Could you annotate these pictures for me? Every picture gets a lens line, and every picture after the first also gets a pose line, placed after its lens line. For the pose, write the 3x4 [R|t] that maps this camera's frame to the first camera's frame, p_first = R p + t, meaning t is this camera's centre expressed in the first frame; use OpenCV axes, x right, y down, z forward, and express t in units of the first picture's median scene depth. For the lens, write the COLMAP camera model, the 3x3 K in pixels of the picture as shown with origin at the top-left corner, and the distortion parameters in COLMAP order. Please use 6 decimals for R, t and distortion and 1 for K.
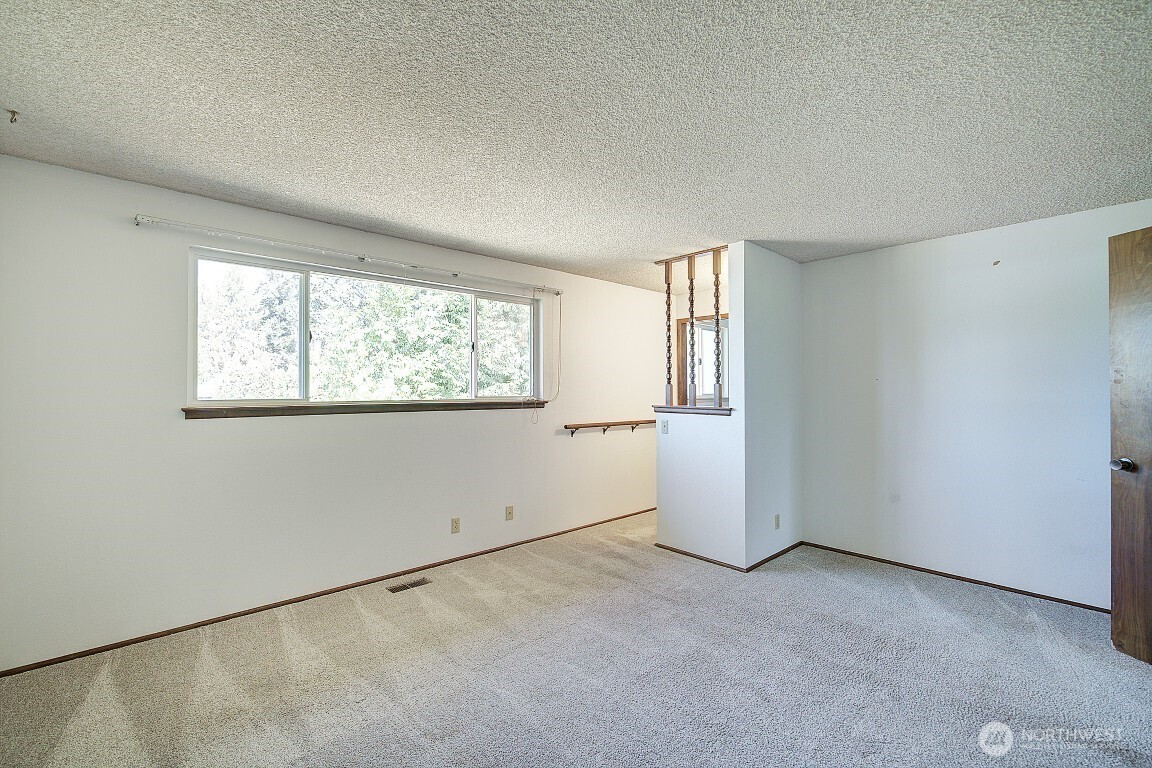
lens RADIAL K [[504.1, 0, 576.0], [0, 504.1, 384.0], [0, 0, 1]] dist [-0.014406, 0.000935]
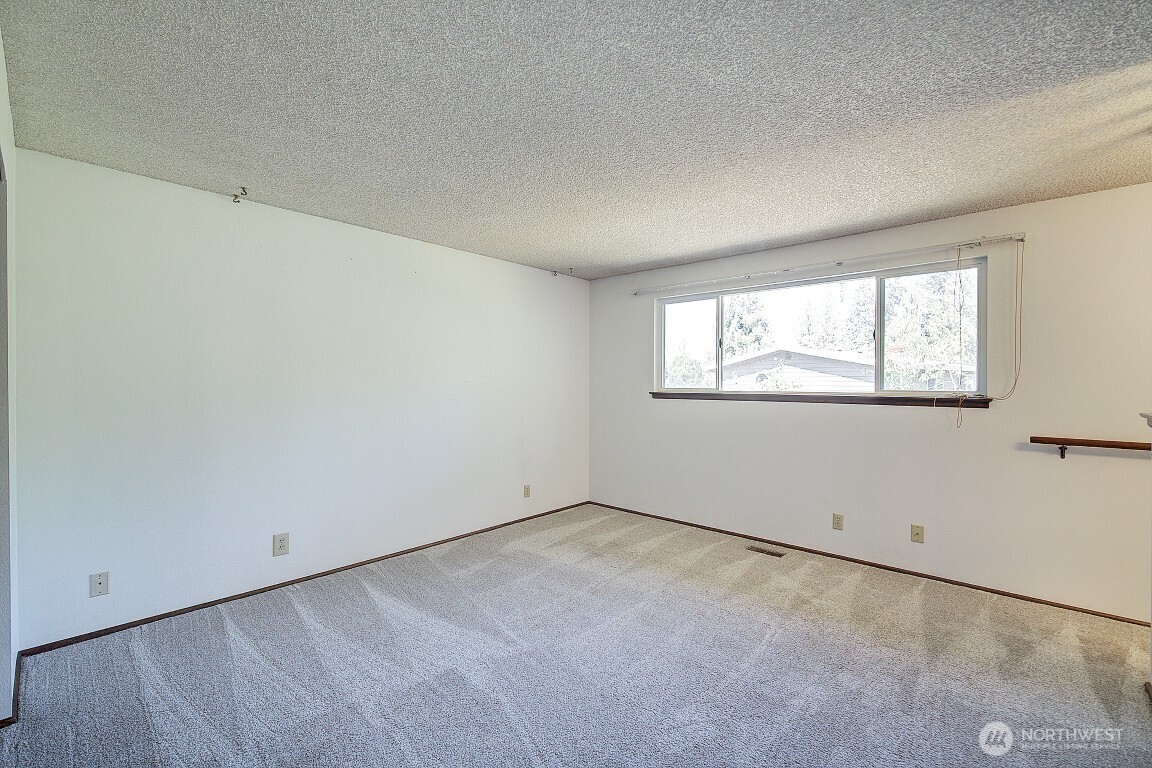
lens RADIAL K [[504.1, 0, 576.0], [0, 504.1, 384.0], [0, 0, 1]] dist [-0.014406, 0.000935]
pose [[0.067528, -0.000018, -0.997717, 0.778193], [0.003295, 0.999995, 0.000205, 0.014901], [0.997712, -0.003302, 0.067528, 0.483887]]
